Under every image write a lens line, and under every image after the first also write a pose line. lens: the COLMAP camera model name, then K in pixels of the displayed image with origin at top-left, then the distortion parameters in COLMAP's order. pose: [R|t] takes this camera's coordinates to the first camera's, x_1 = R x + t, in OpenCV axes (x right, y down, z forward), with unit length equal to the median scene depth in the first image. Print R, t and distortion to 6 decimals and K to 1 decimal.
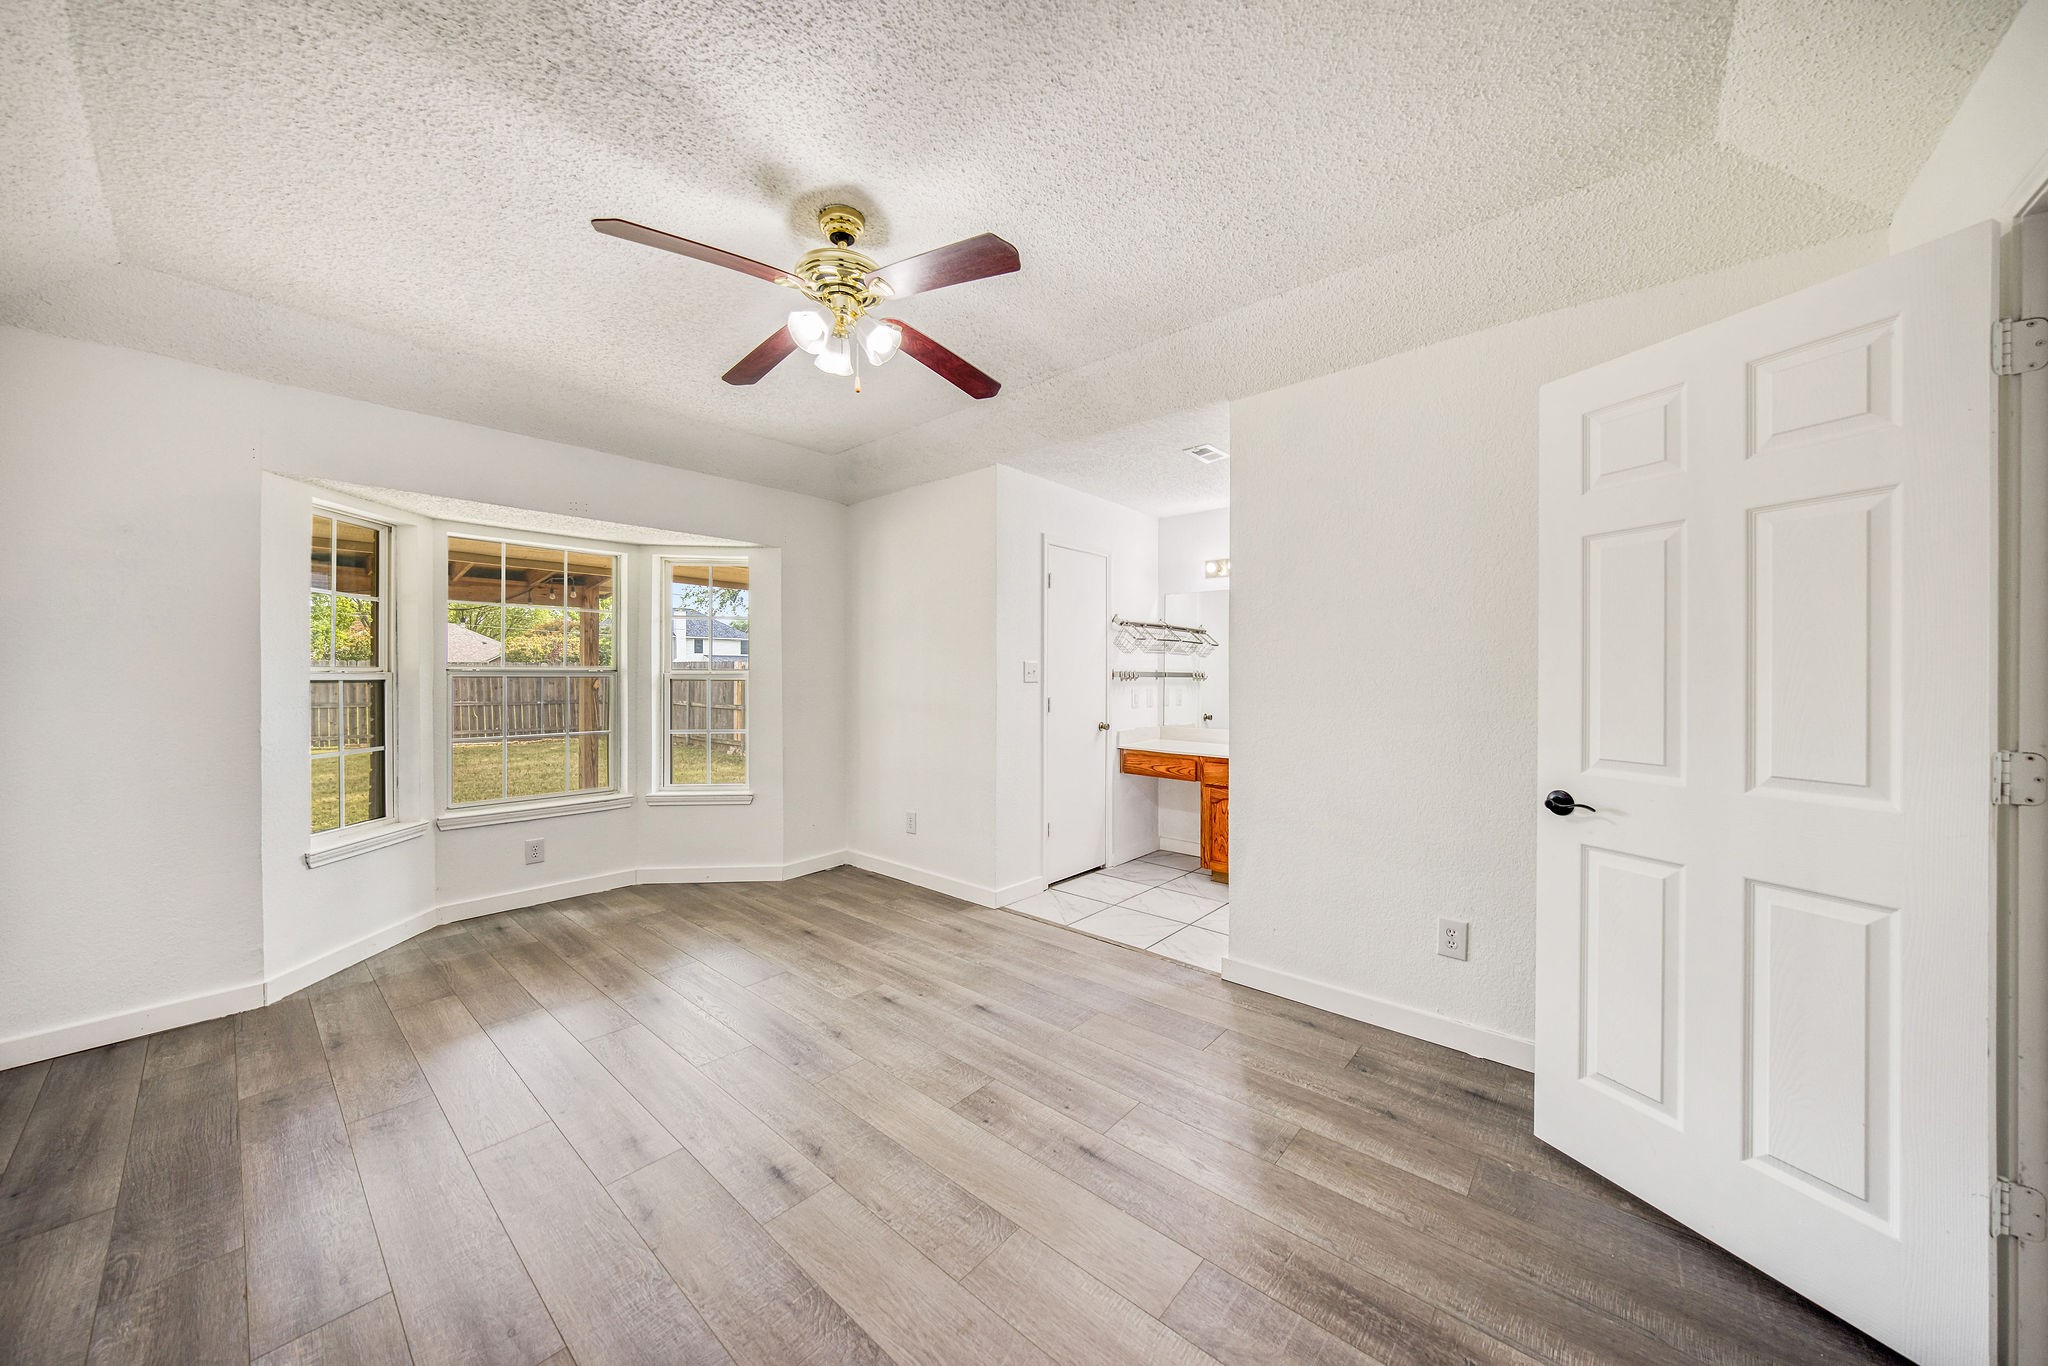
lens RADIAL K [[710.2, 0, 1021.1], [0, 710.2, 675.0], [0, 0, 1]] dist [0.000062, -0.000120]
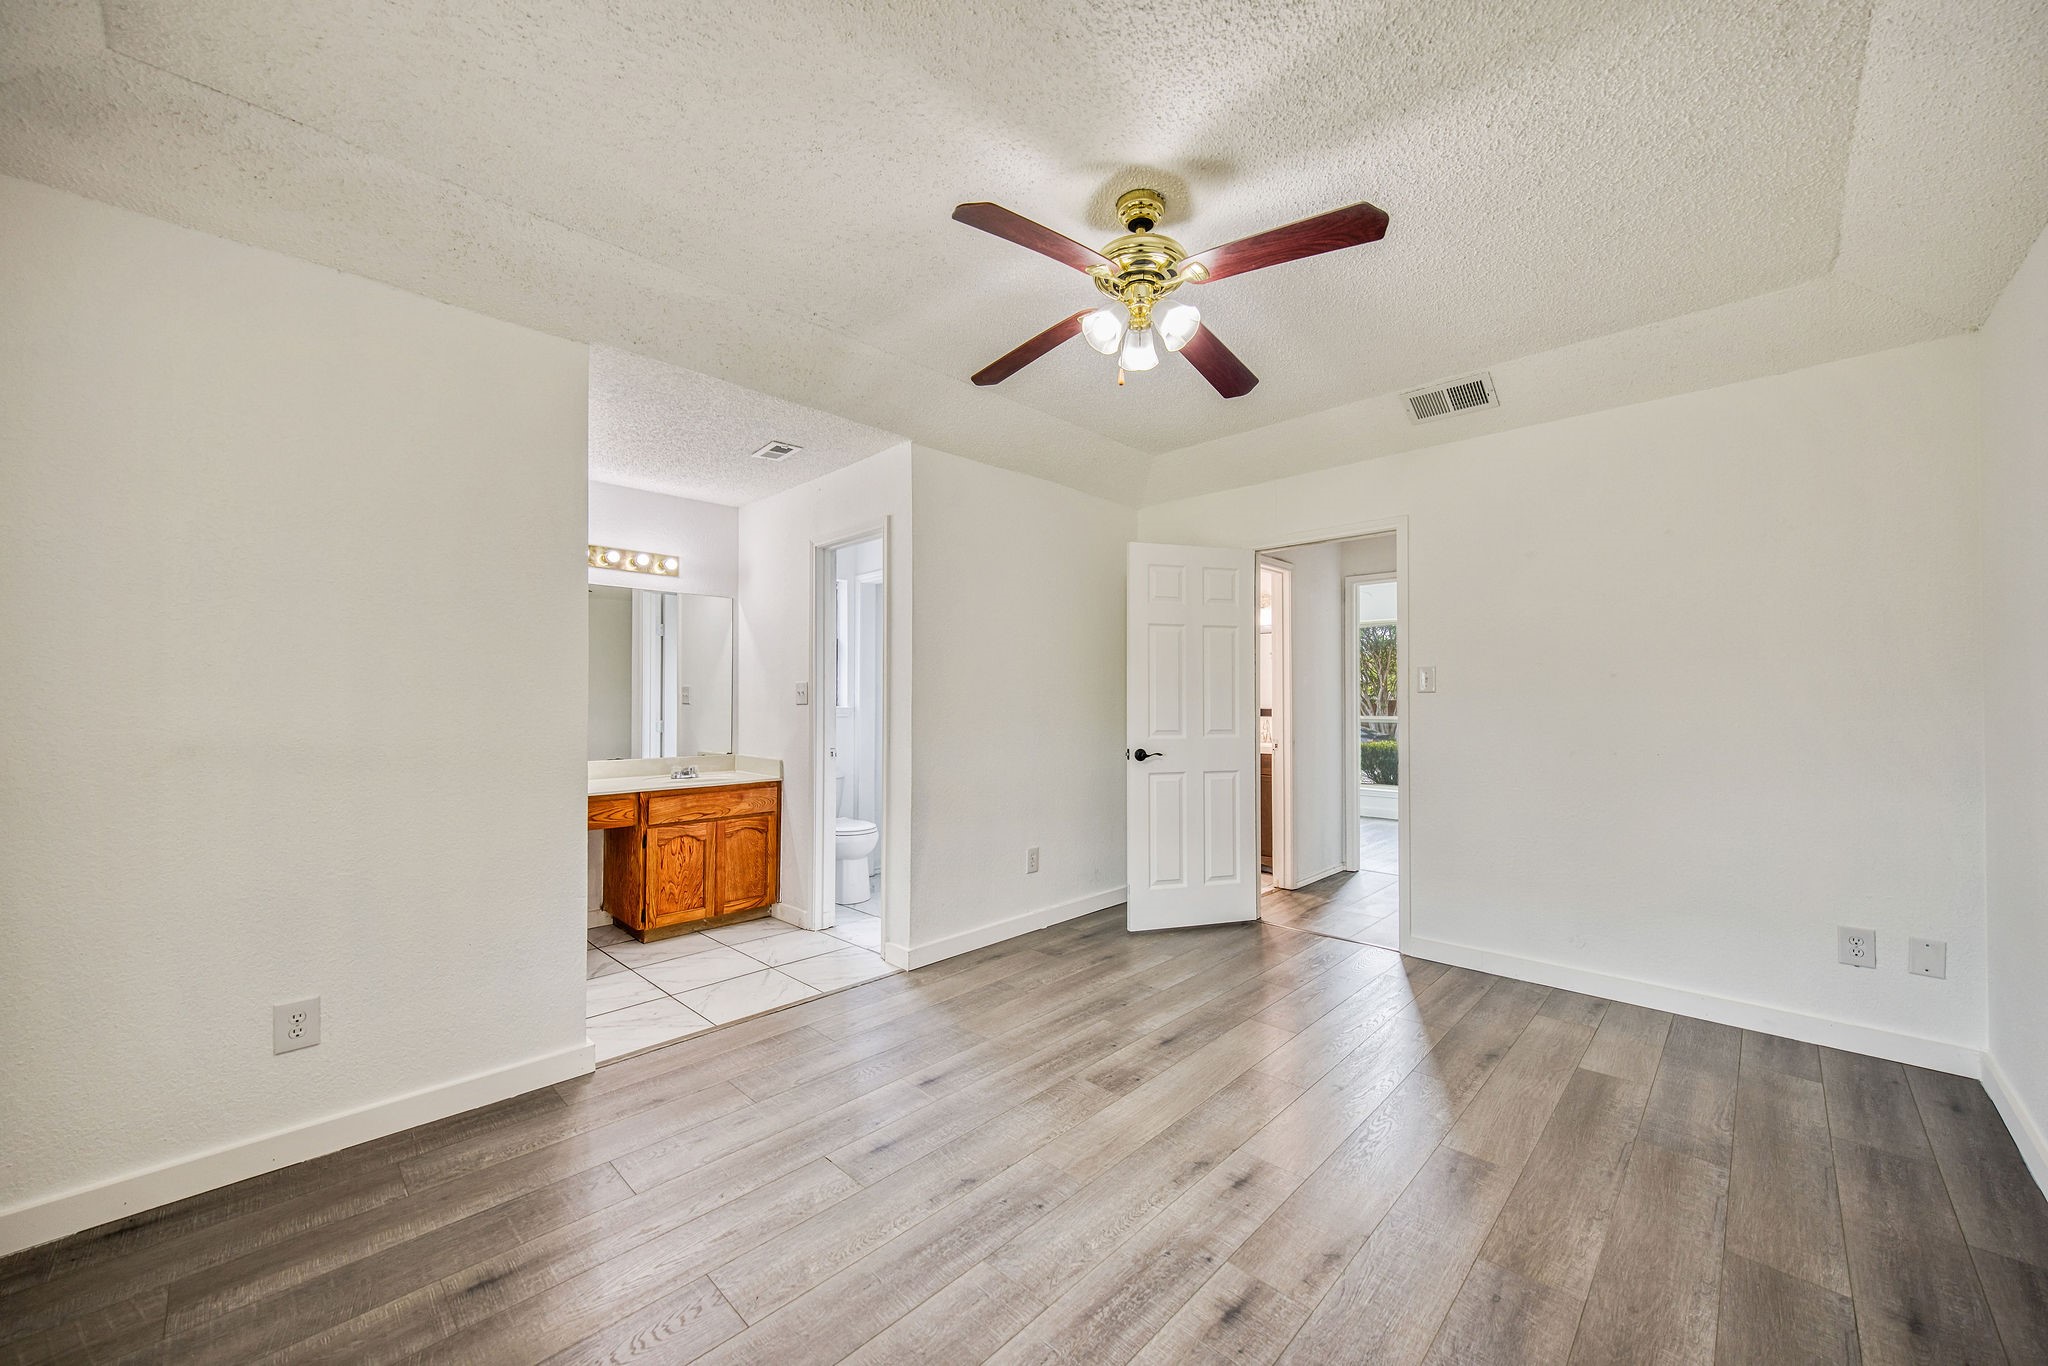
lens RADIAL K [[768.3, 0, 1037.3], [0, 768.3, 675.1], [0, 0, 1]] dist [0.001022, -0.000056]
pose [[0.036139, 0.026891, 0.998985, -0.847855], [-0.000358, 0.999638, -0.026896, 0.008866], [-0.999347, 0.000614, 0.036136, 0.726232]]
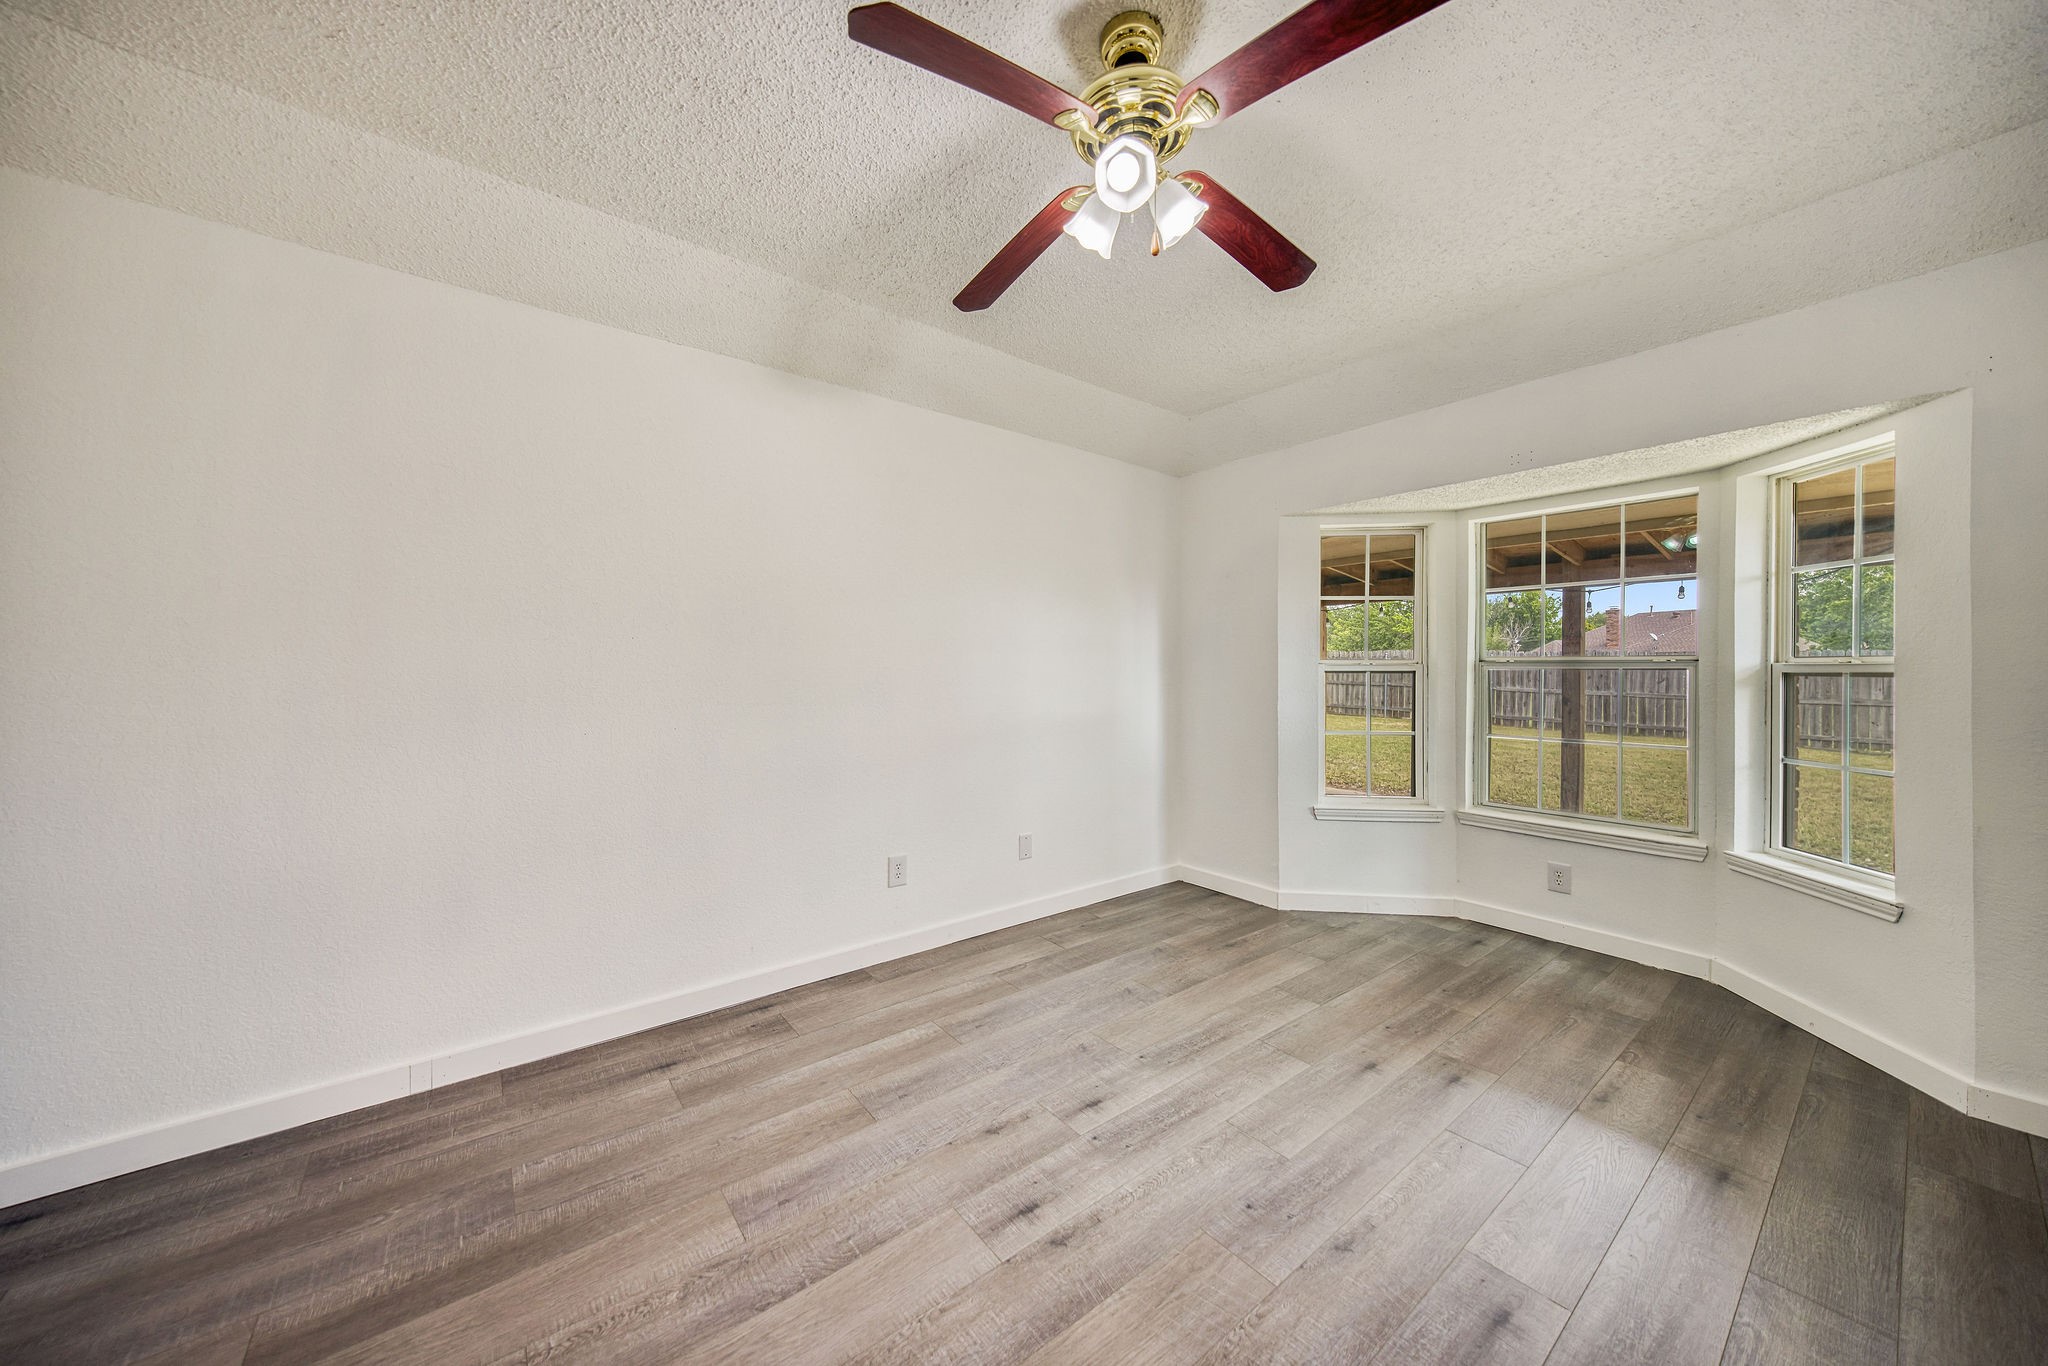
lens RADIAL K [[710.2, 0, 1021.1], [0, 710.2, 675.0], [0, 0, 1]] dist [0.000062, -0.000120]
pose [[-0.193329, 0.008662, -0.981096, 0.318728], [-0.000428, 0.999960, 0.008913, 0.003756], [0.981134, 0.002143, -0.193317, 0.679816]]
